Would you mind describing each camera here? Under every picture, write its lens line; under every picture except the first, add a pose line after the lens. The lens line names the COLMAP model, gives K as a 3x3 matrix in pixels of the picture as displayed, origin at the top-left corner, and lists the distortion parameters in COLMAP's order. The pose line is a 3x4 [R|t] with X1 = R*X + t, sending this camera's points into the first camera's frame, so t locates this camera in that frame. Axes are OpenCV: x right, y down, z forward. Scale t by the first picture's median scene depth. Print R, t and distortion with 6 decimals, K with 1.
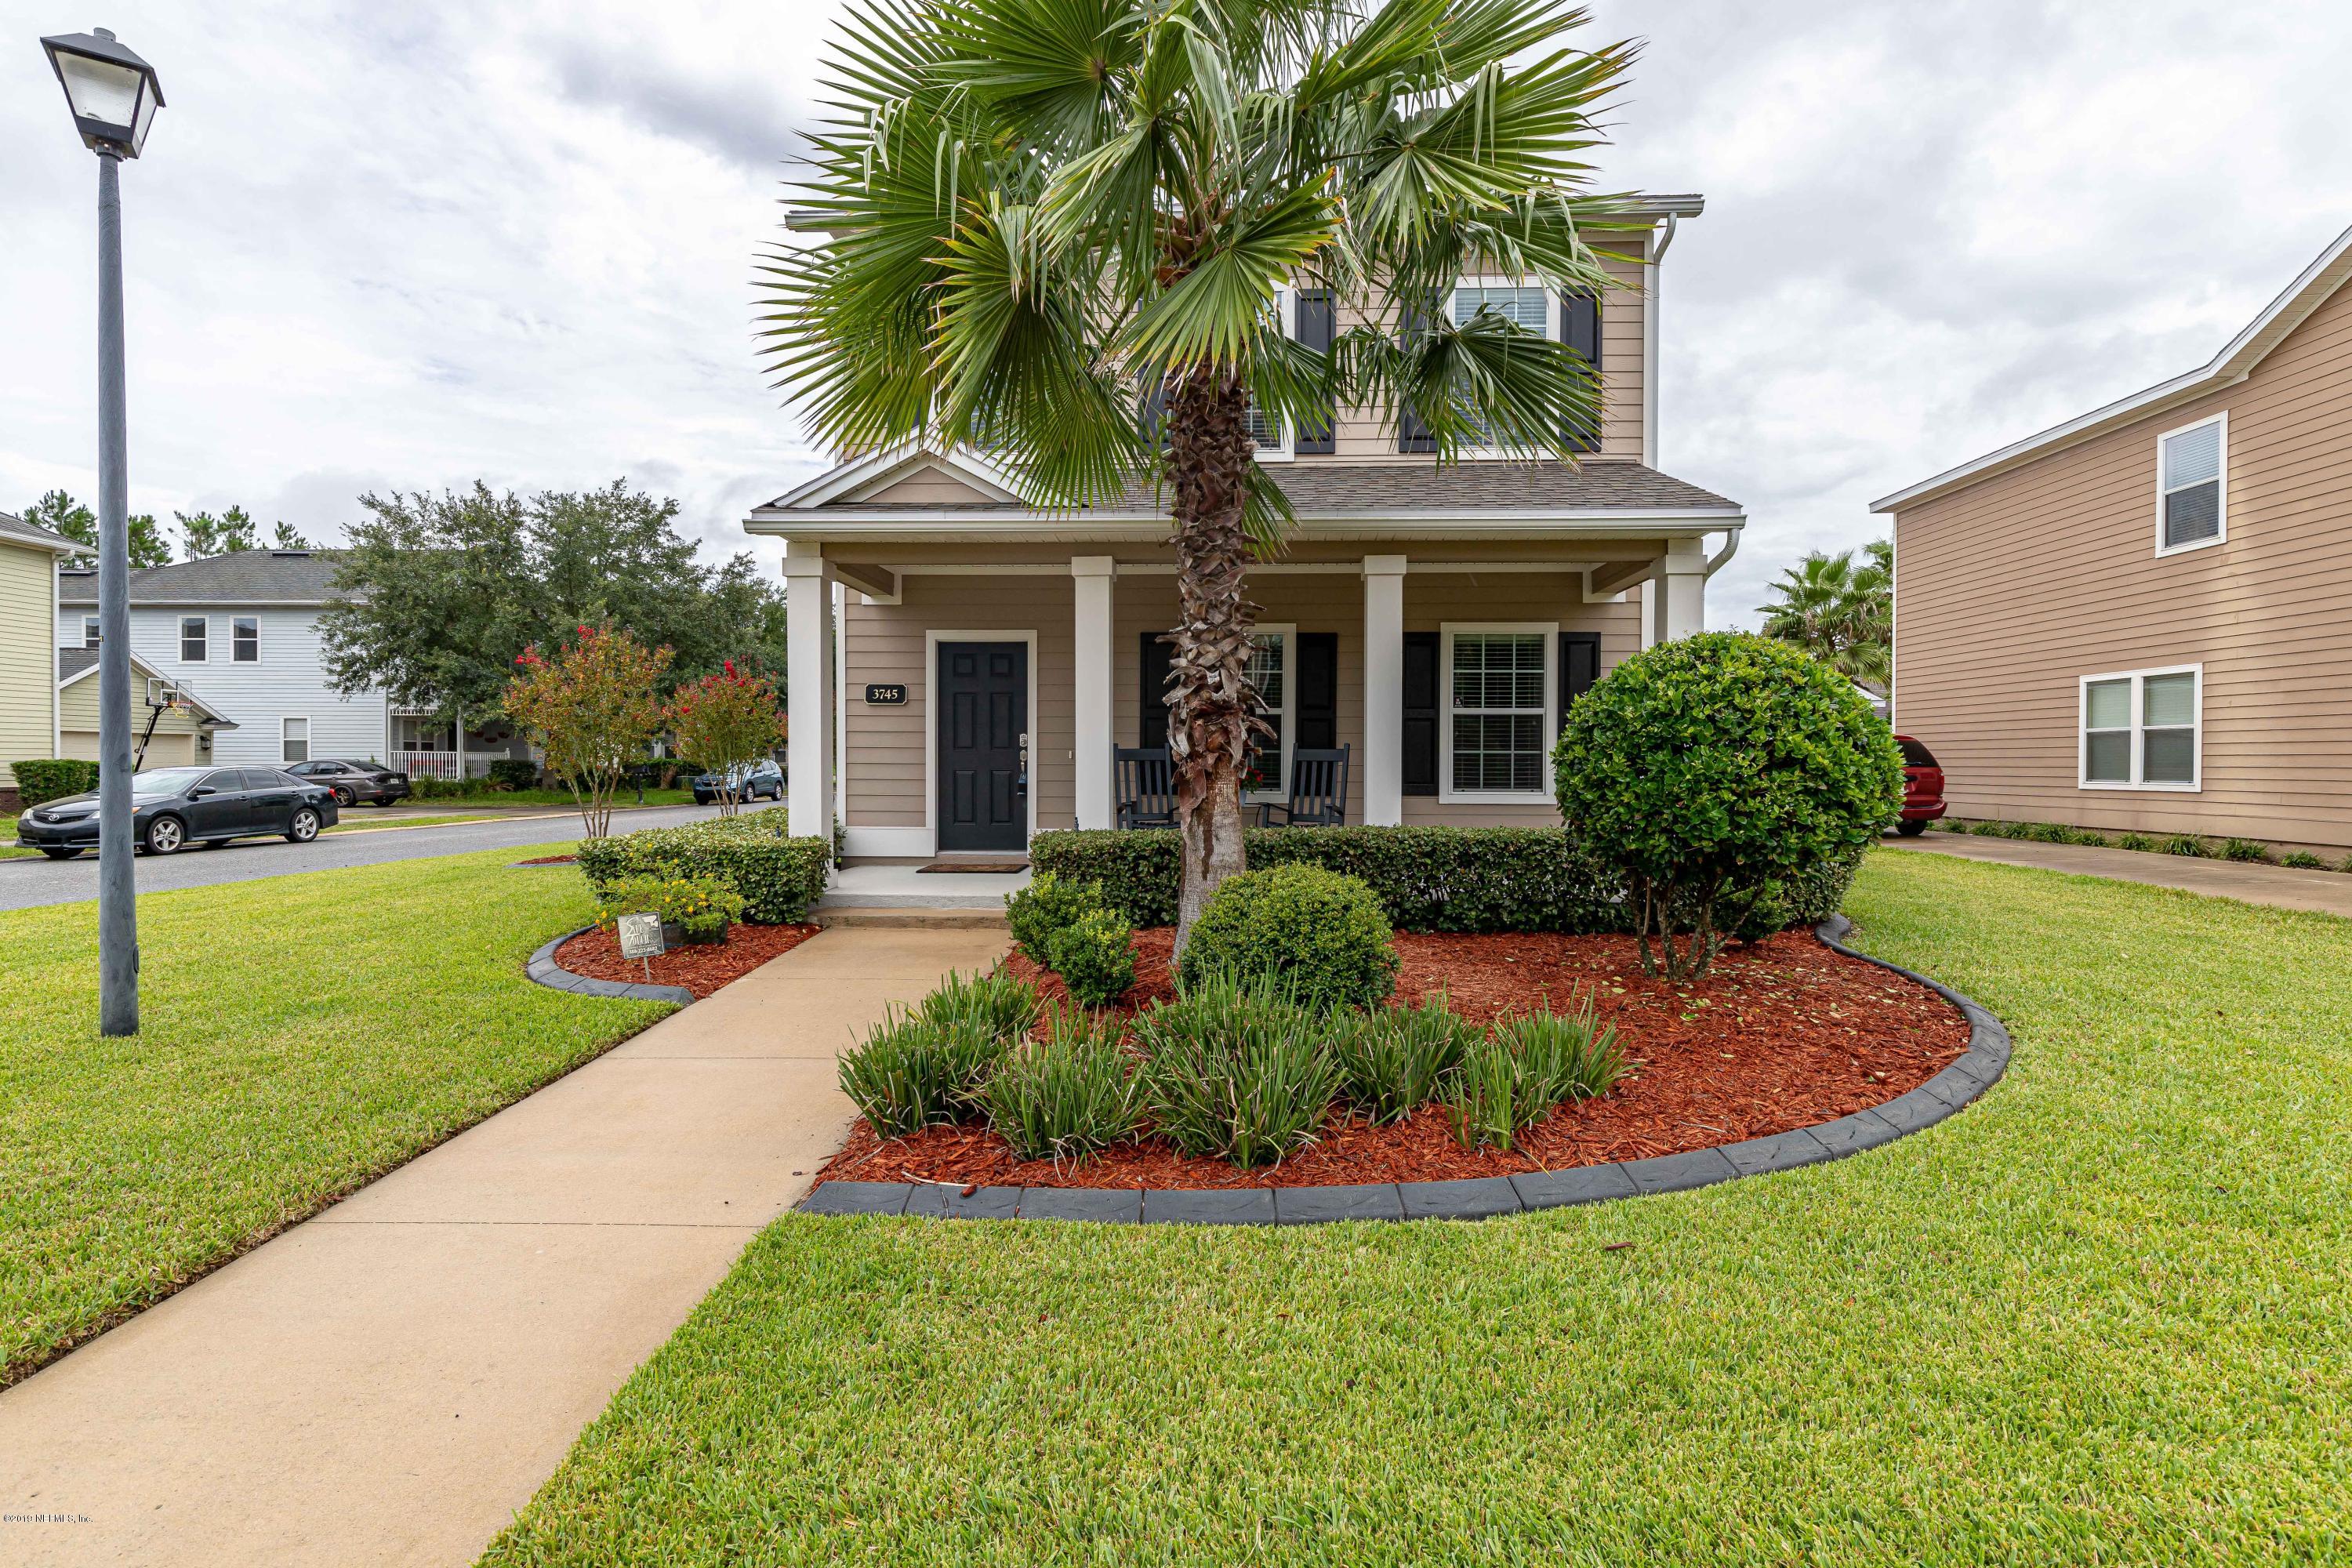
lens RADIAL K [[1160.9, 0, 1156.5], [0, 1160.9, 775.2], [0, 0, 1]] dist [0.013314, -0.000065]
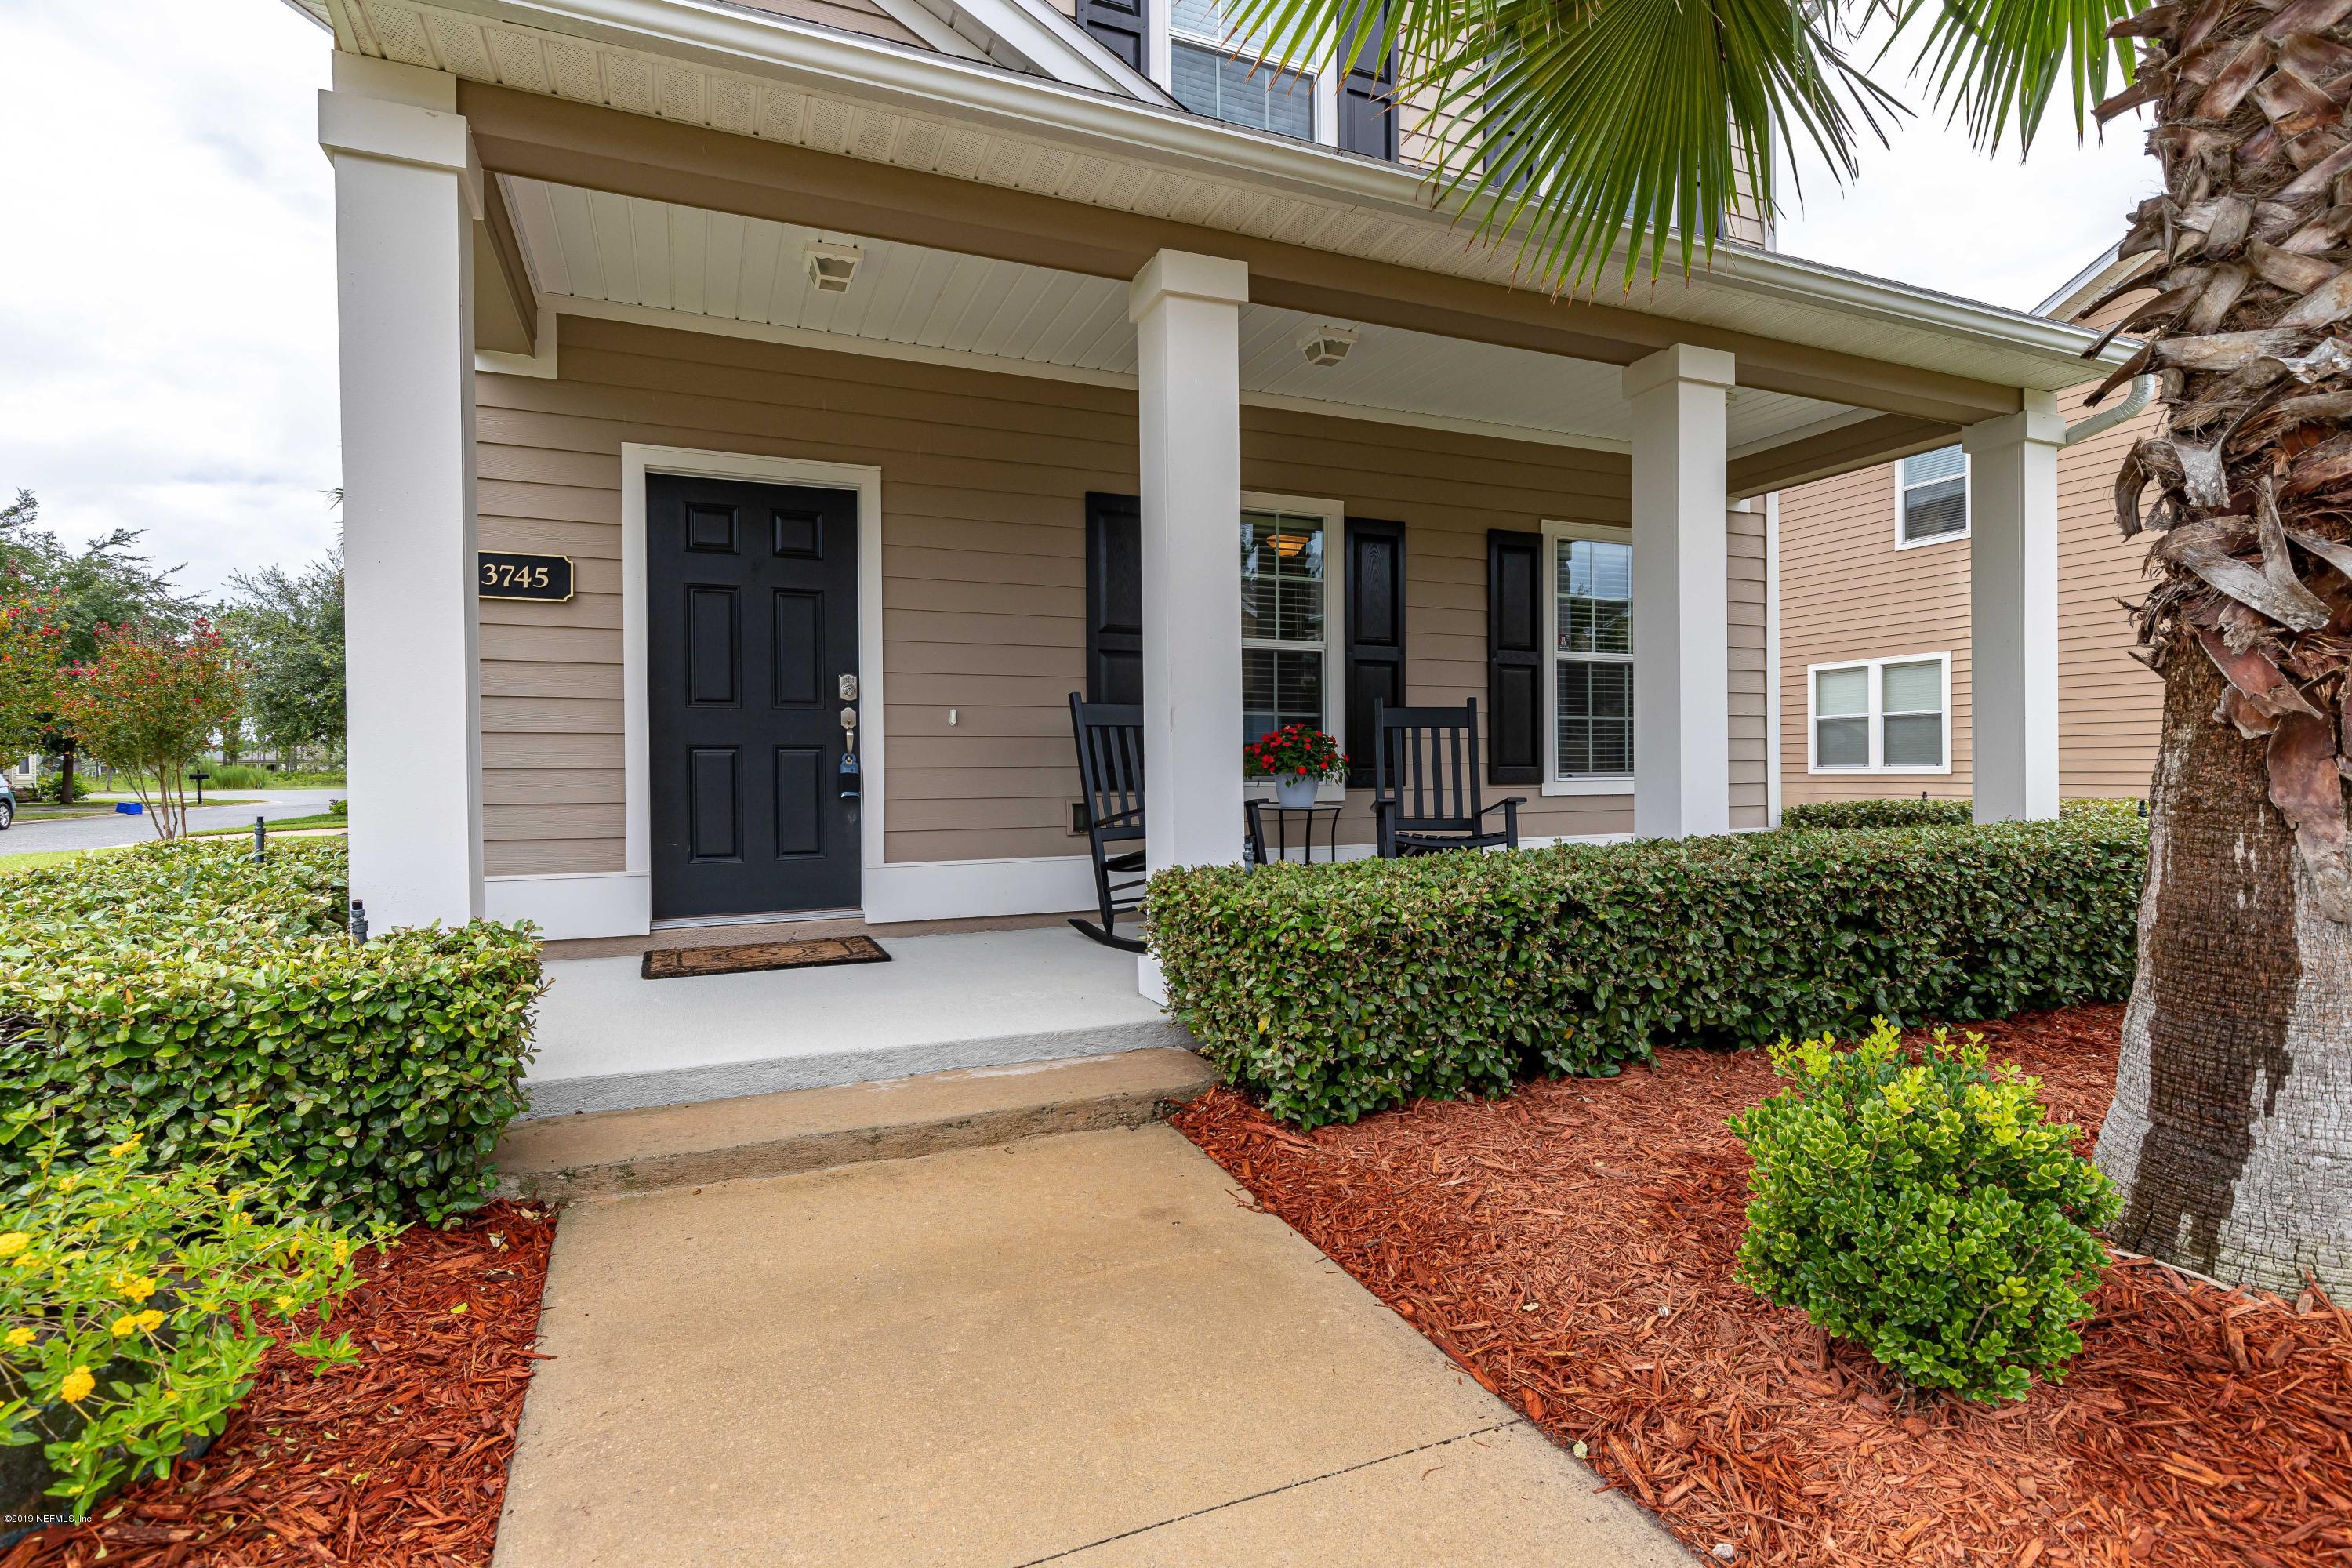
lens RADIAL K [[1121.9, 0, 1176.0], [0, 1121.9, 784.0], [0, 0, 1]] dist [-0.001813, -0.000507]
pose [[0.872512, -0.014051, 0.488390, -0.224417], [0.014723, 0.999889, 0.002464, 0.011846], [-0.488371, 0.005041, 0.872622, 0.506806]]
